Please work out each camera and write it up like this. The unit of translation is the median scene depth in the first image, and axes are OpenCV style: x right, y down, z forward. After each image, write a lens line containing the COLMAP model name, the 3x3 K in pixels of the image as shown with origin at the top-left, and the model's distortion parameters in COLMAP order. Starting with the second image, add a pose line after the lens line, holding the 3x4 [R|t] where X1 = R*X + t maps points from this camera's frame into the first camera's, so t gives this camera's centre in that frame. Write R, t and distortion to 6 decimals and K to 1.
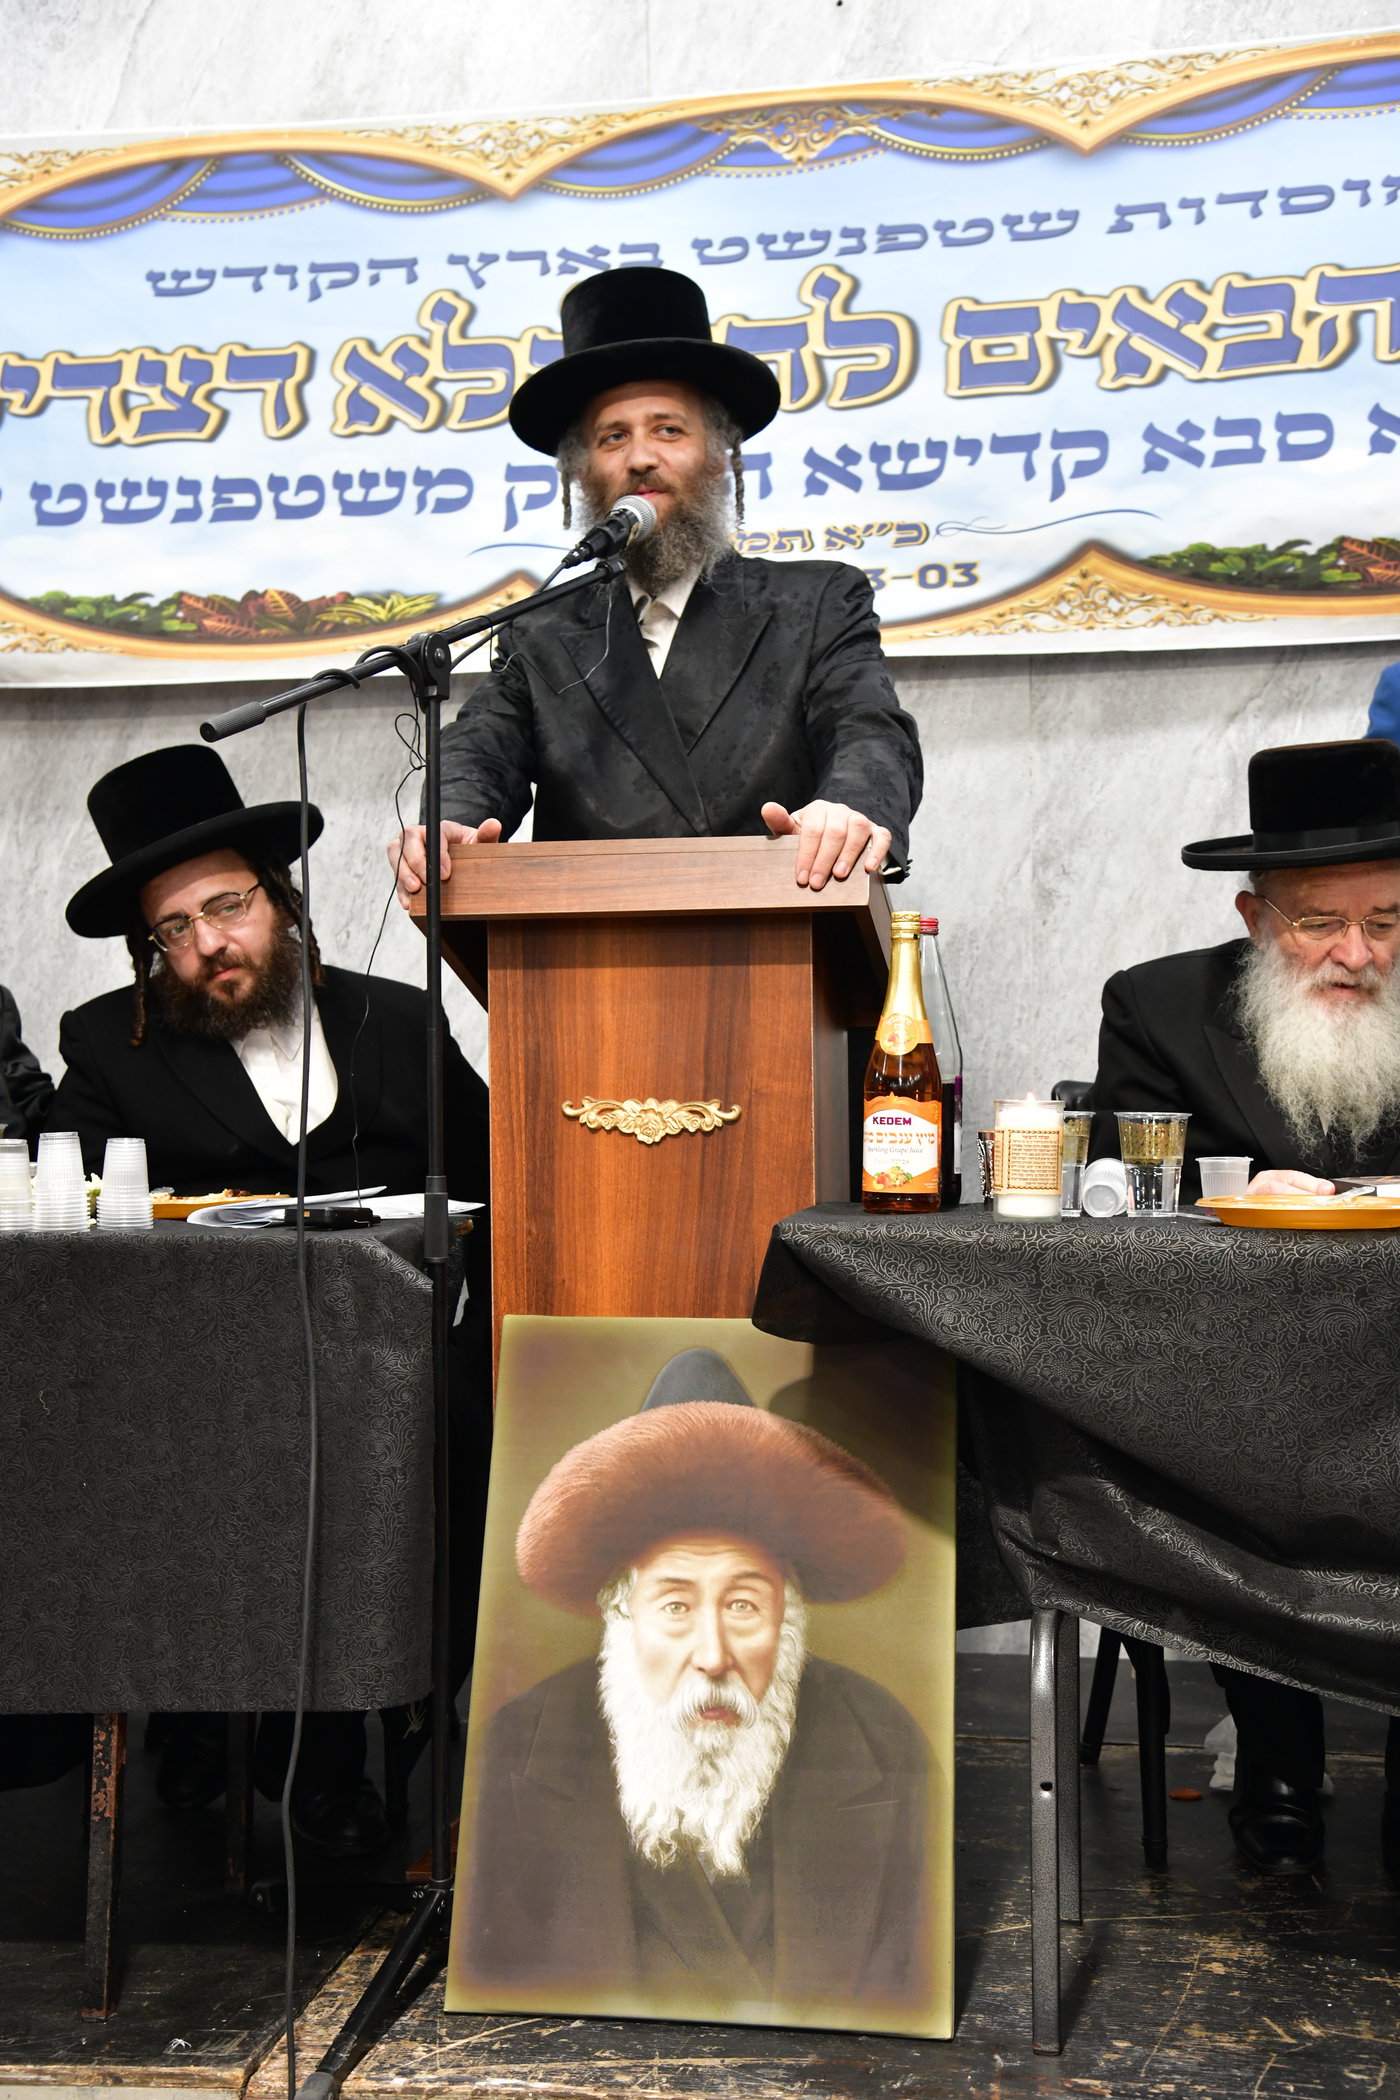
lens RADIAL K [[2529.3, 0, 715.2], [0, 2529.3, 1078.0], [0, 0, 1]] dist [0.152642, 0.000000]
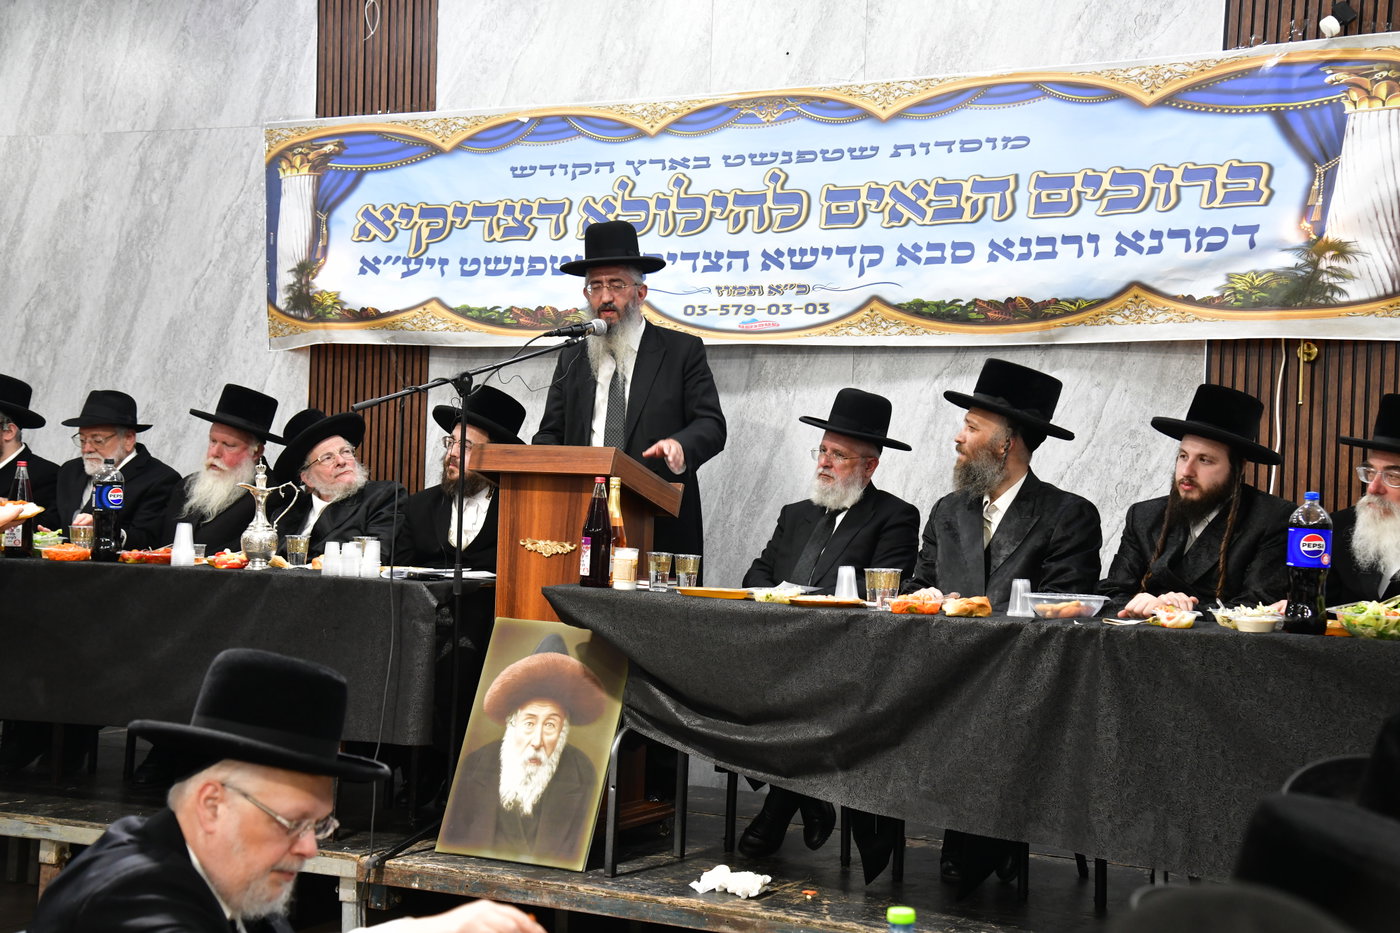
lens RADIAL K [[2028.3, 0, 707.5], [0, 2028.3, 459.3], [0, 0, 1]] dist [0.281324, 0.000000]
pose [[0.943667, 0.039741, -0.328501, 0.592655], [-0.045650, 0.998904, -0.010292, -0.044509], [0.327733, 0.024708, 0.944447, -0.700362]]
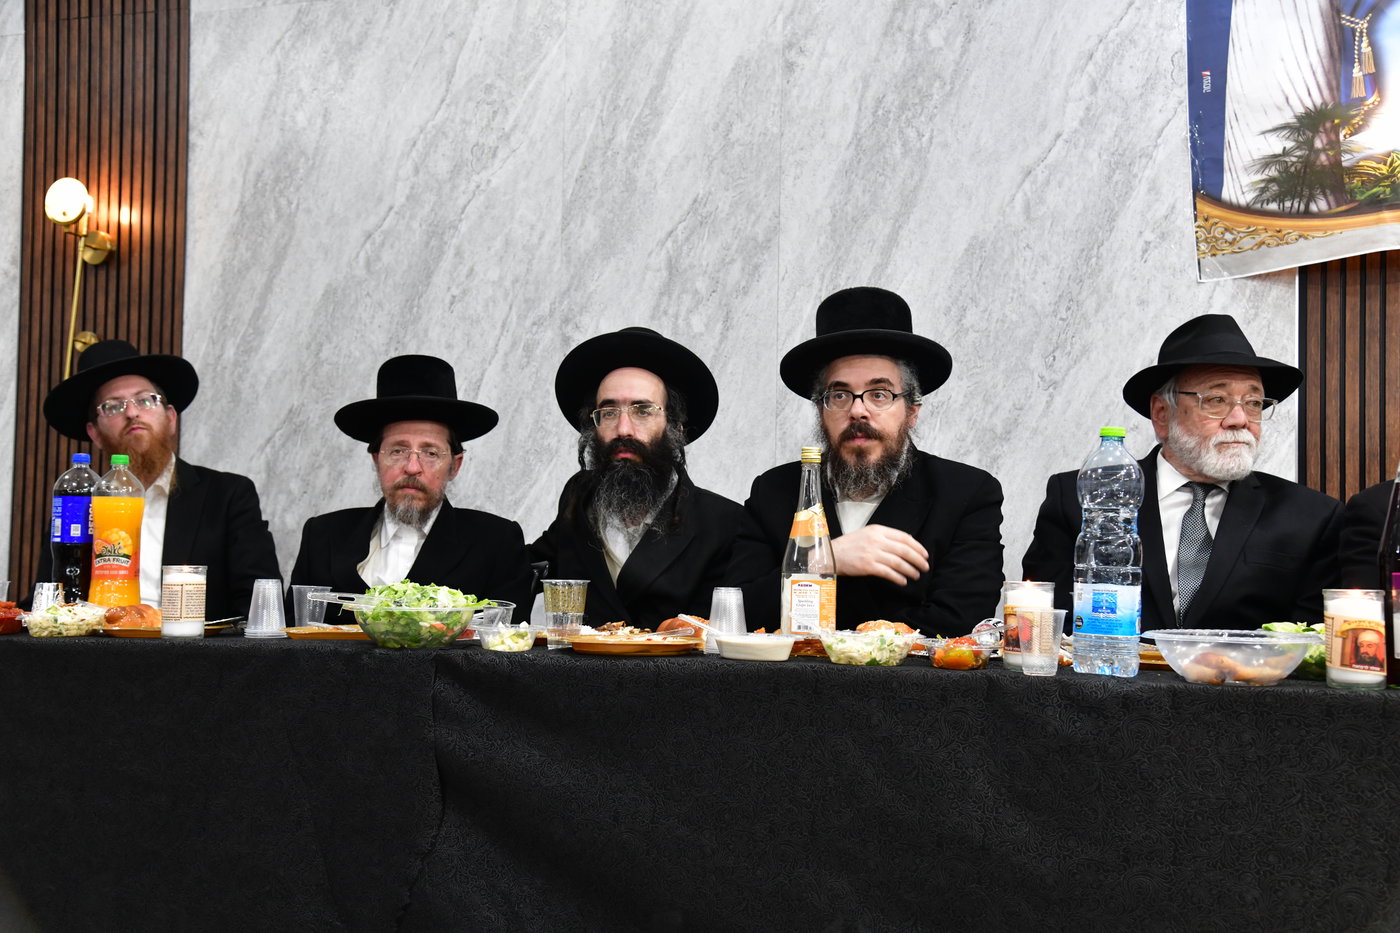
lens RADIAL K [[1536.6, 0, 708.7], [0, 1536.6, 472.8], [0, 0, 1]] dist [0.108202, 0.000000]
pose [[0.982485, 0.016342, -0.185623, -0.628366], [-0.026747, 0.998200, -0.053687, 0.009923], [0.184411, 0.057712, 0.981153, 0.202492]]
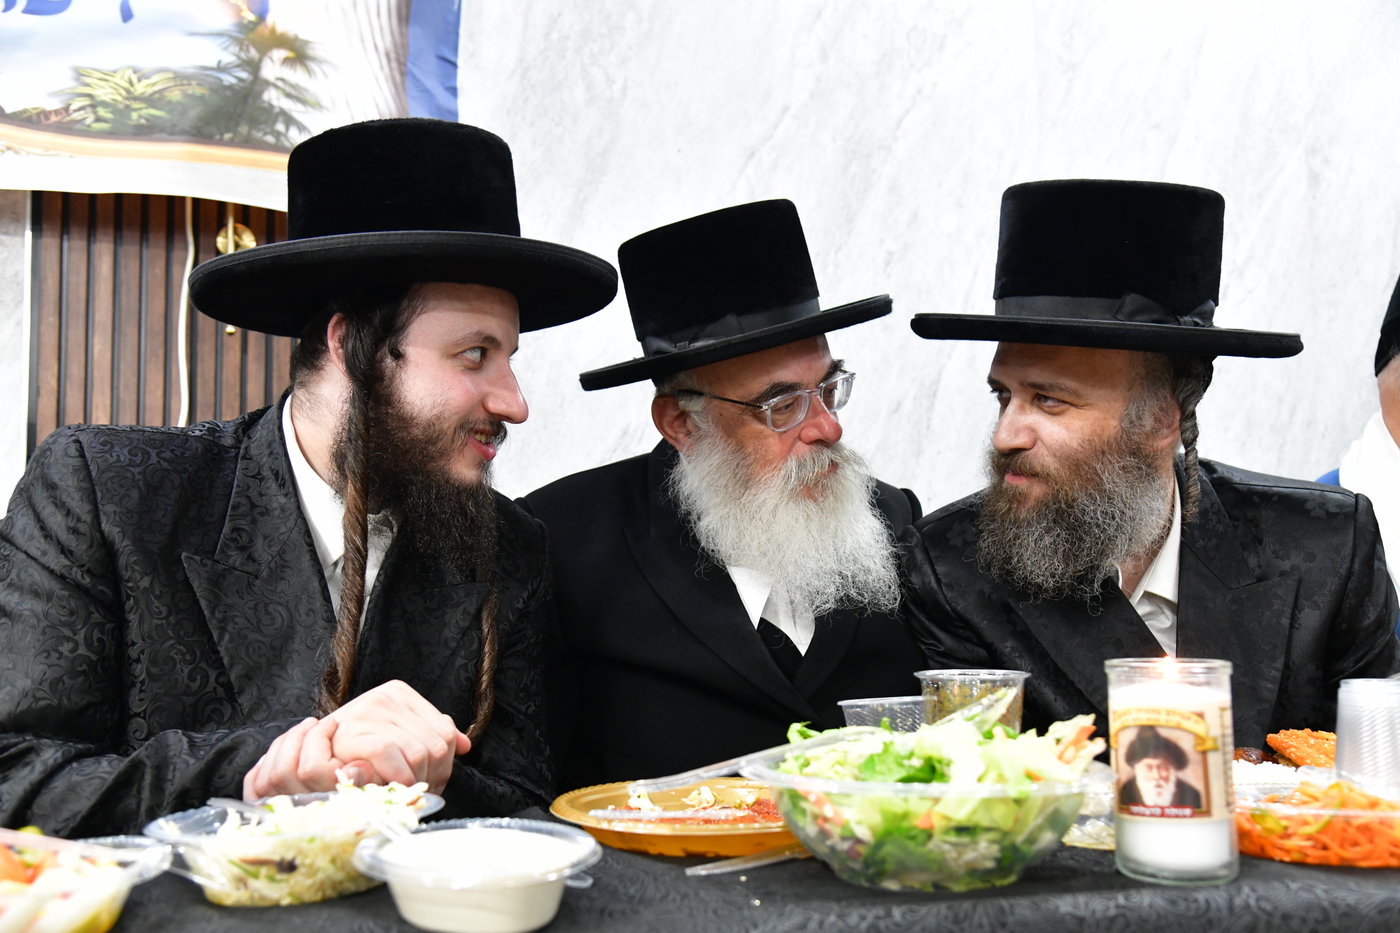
lens RADIAL K [[1317.7, 0, 697.5], [0, 1317.7, 471.7], [0, 0, 1]] dist [0.050442, 0.000000]
pose [[0.912295, 0.036595, 0.407896, 0.454872], [0.009015, 0.993964, -0.109338, -0.008239], [-0.409435, 0.103426, 0.906458, 0.384468]]
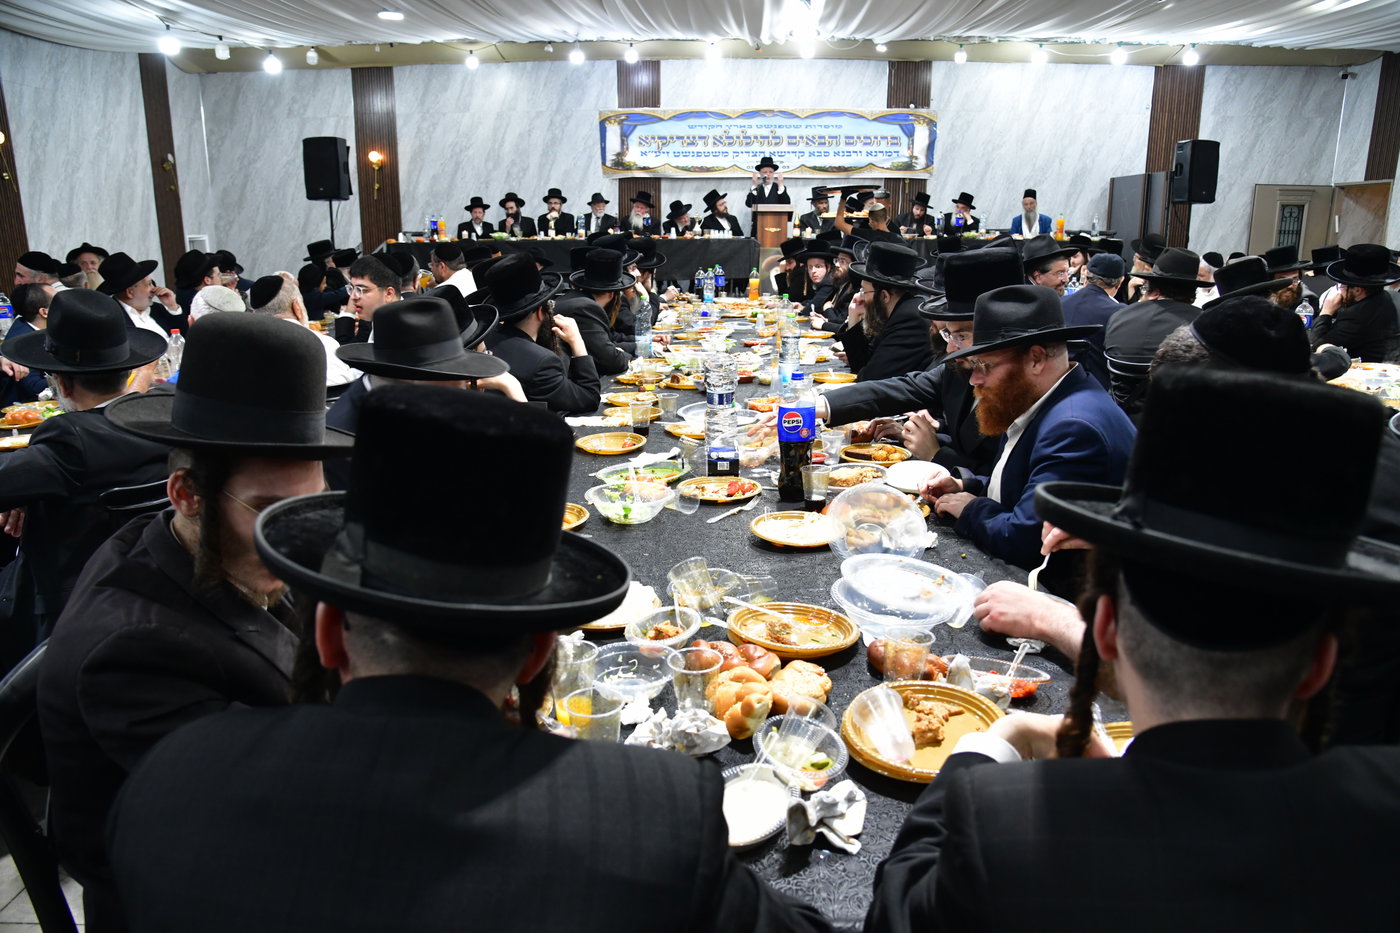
lens RADIAL K [[954.5, 0, 707.1], [0, 954.5, 483.0], [0, 0, 1]] dist [-0.113078, 0.060011]
pose [[0.988492, -0.028767, 0.148510, -0.676208], [-0.009611, 0.967825, 0.251441, 0.034922], [-0.150965, -0.249975, 0.956411, -2.268119]]
